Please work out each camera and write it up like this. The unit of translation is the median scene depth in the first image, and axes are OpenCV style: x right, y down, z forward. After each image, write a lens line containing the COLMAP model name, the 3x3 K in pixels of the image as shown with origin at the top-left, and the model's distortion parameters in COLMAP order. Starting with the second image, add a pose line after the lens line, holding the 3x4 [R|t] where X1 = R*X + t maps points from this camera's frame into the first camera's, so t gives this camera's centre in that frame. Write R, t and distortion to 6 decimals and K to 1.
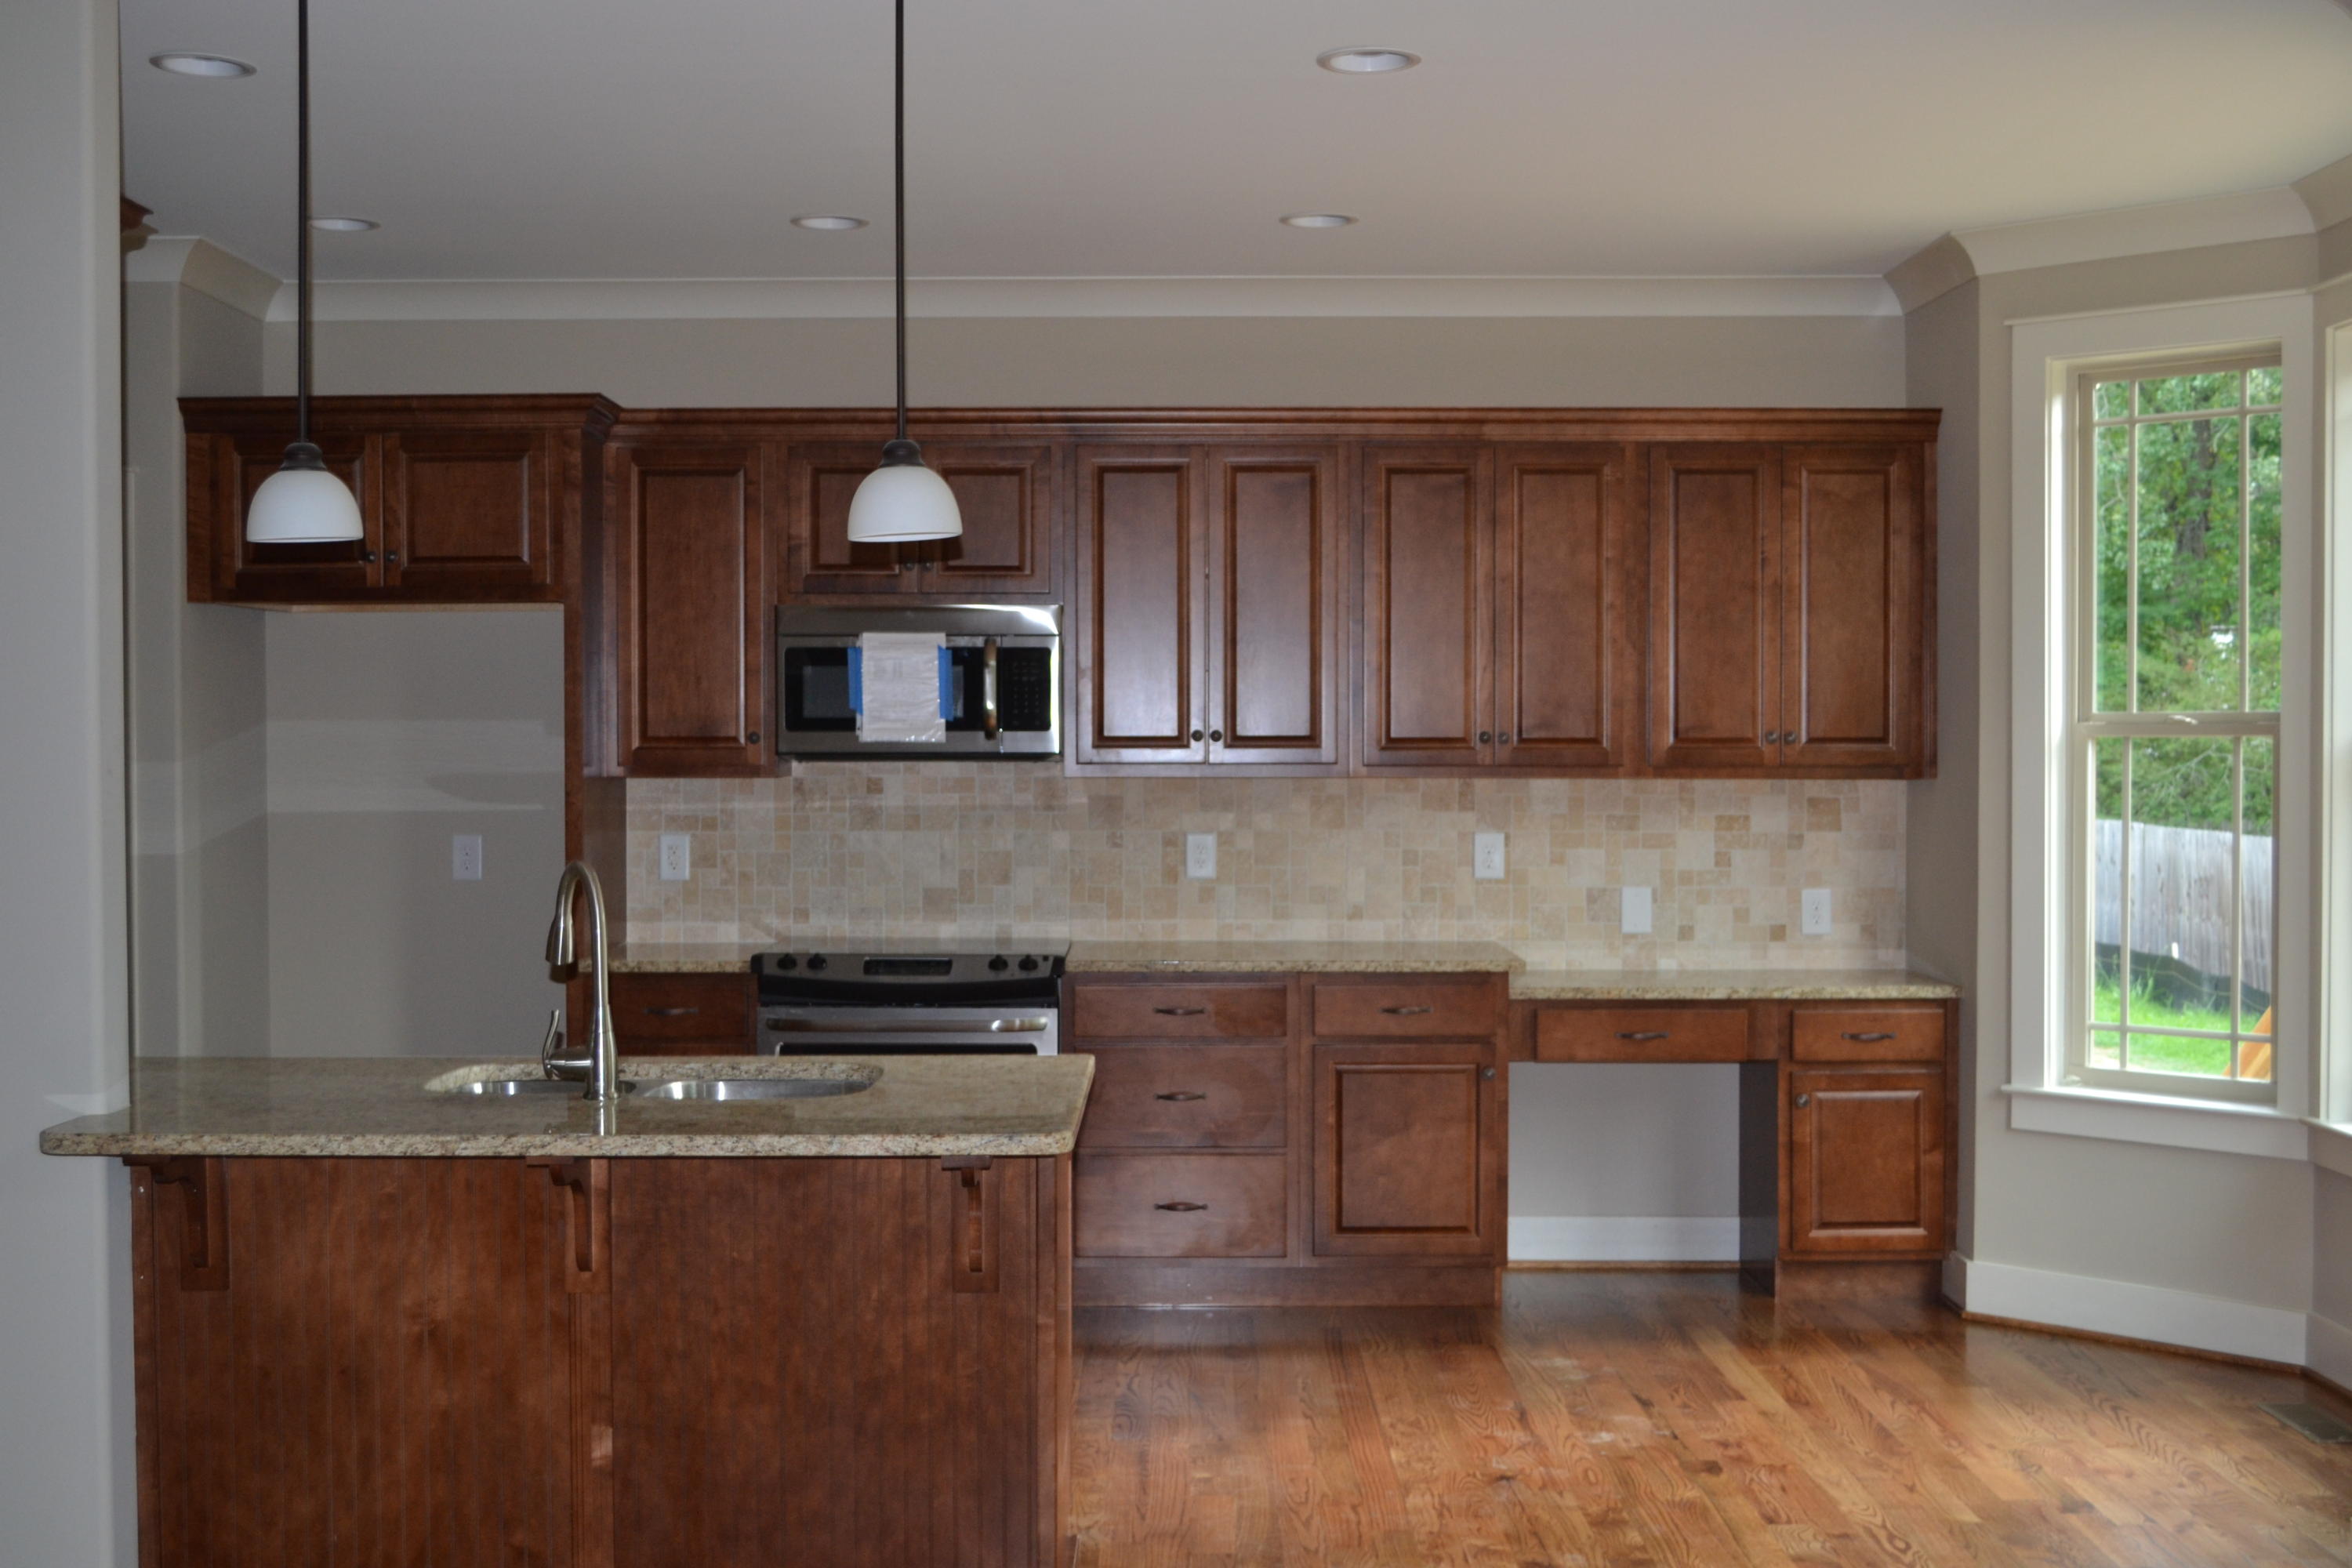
lens RADIAL K [[2730.6, 0, 1176.5], [0, 2730.6, 779.3], [0, 0, 1]] dist [0.001692, 0.000000]
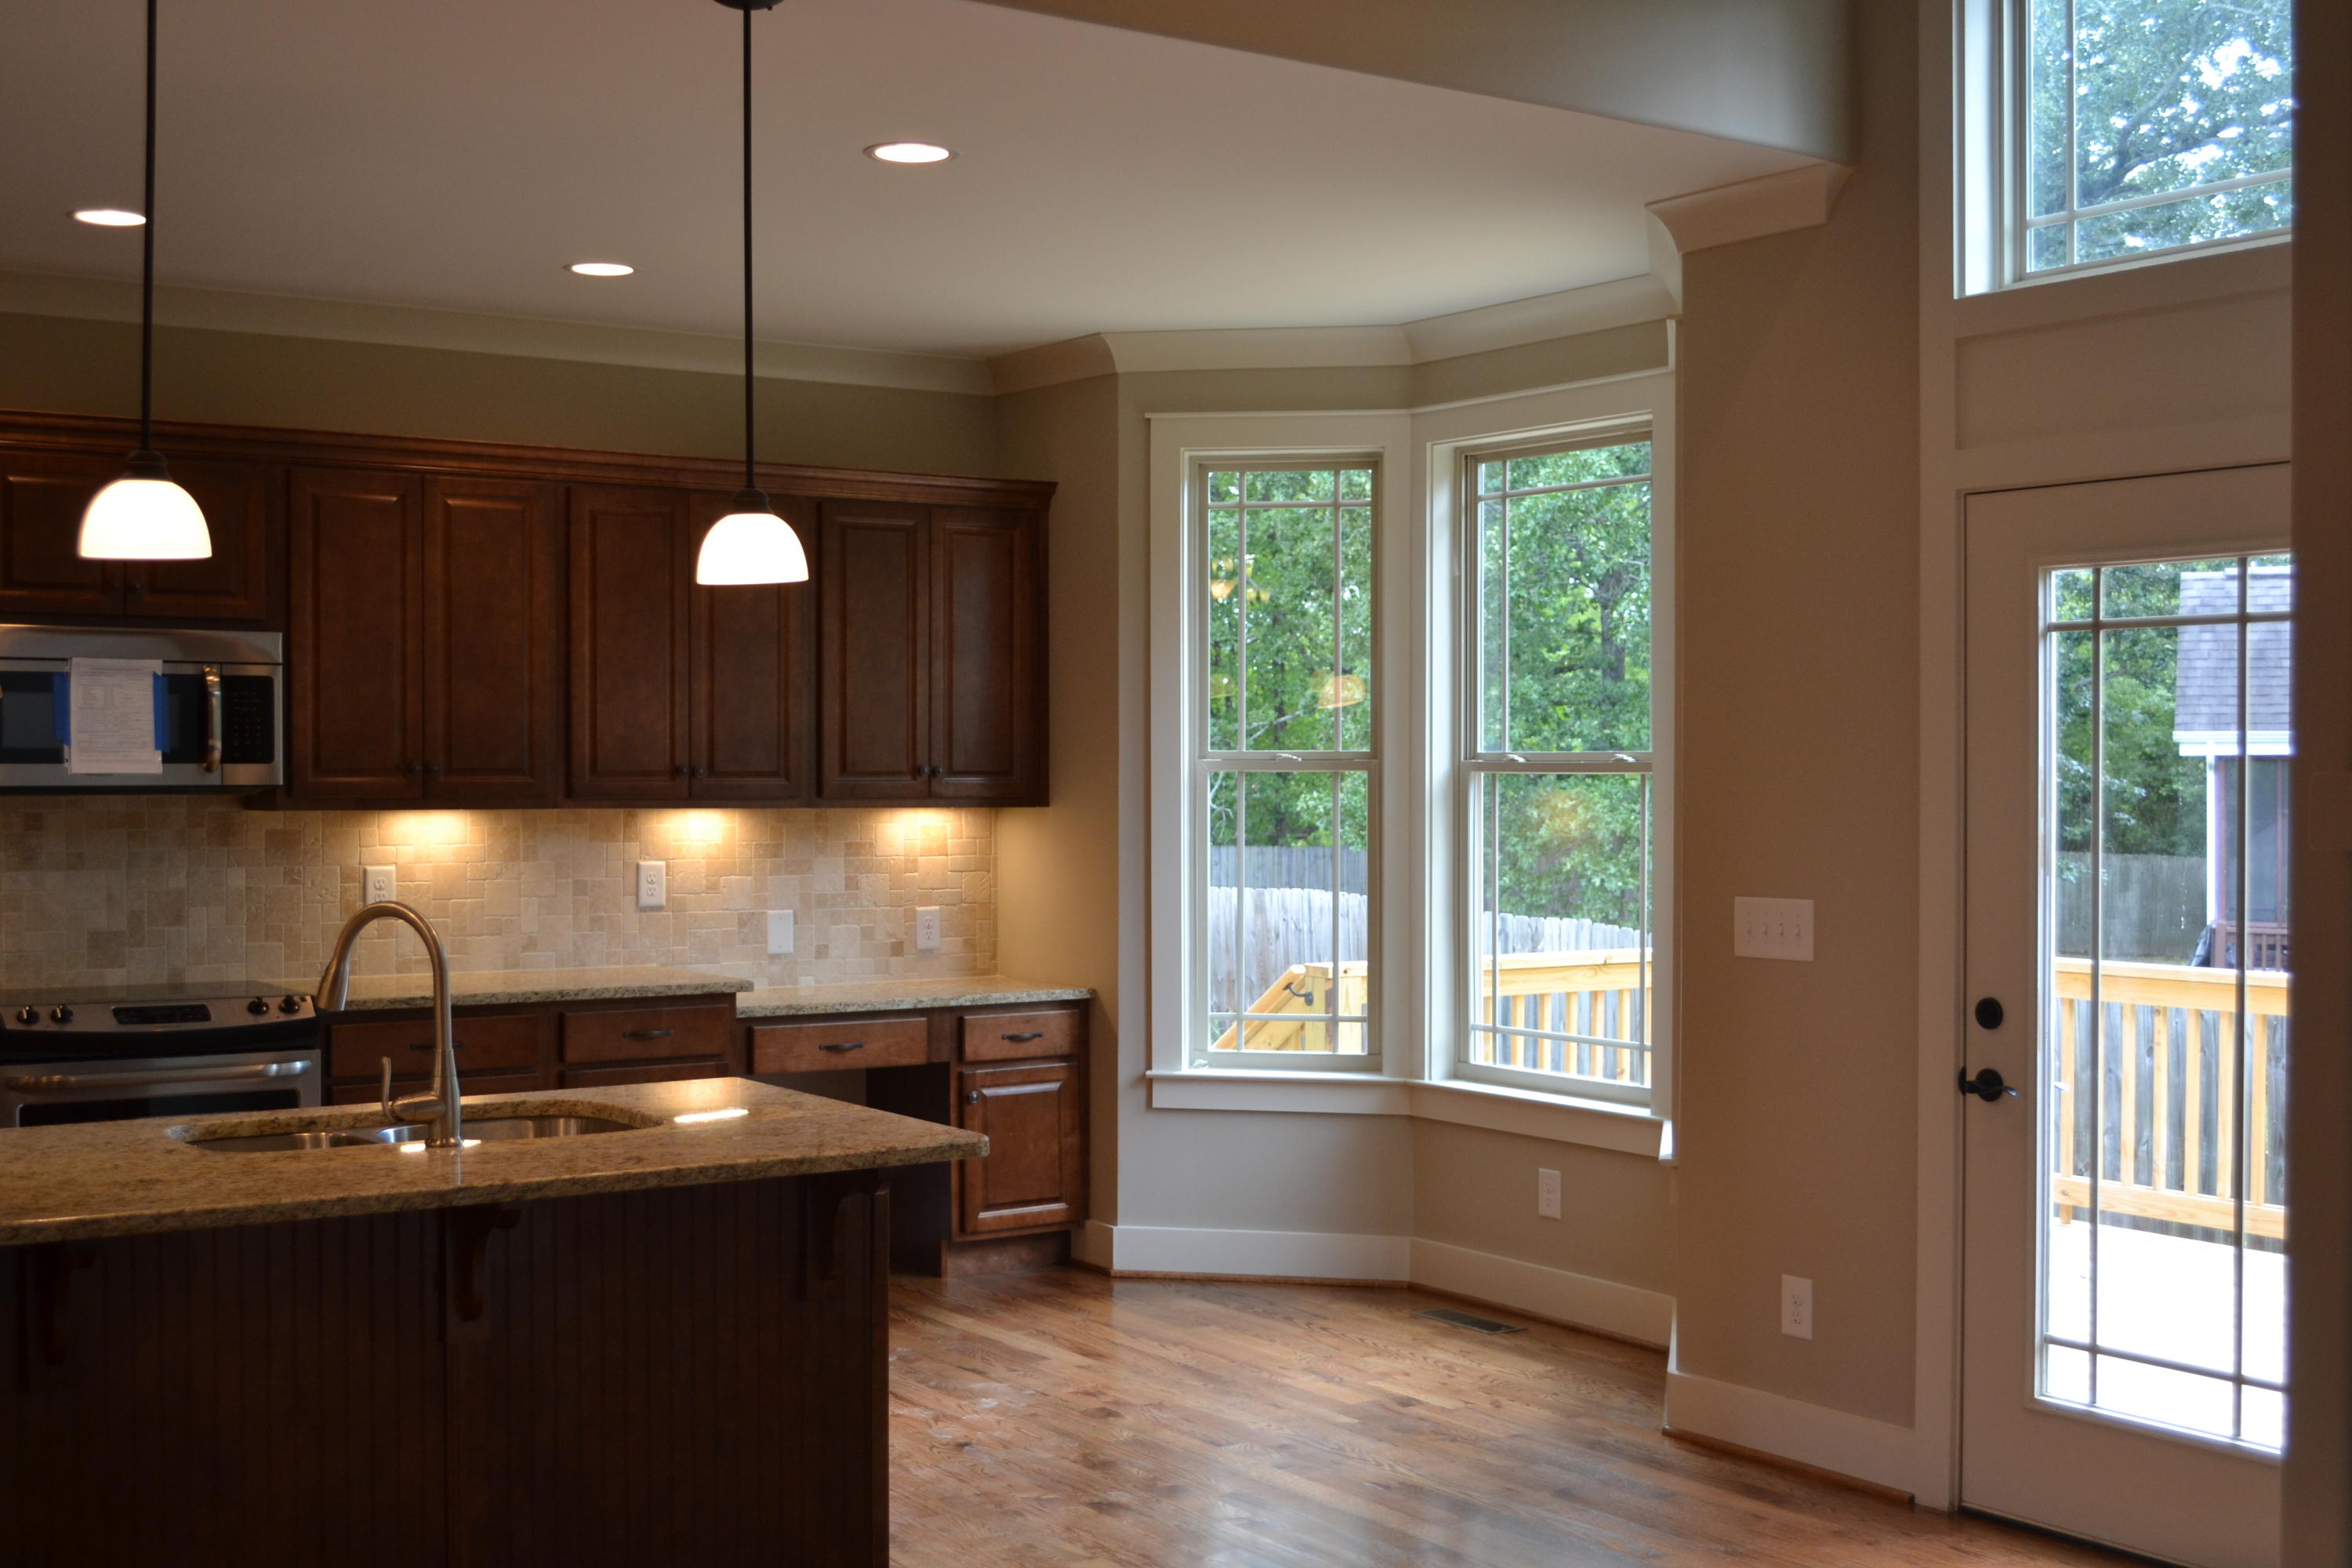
lens RADIAL K [[2730.6, 0, 1178.3], [0, 2730.6, 787.4], [0, 0, 1]] dist [0.001692, 0.000000]
pose [[0.836224, -0.002134, 0.548384, -0.310897], [0.006192, 0.999965, -0.005551, -0.002061], [-0.548353, 0.008037, 0.836208, 0.020339]]
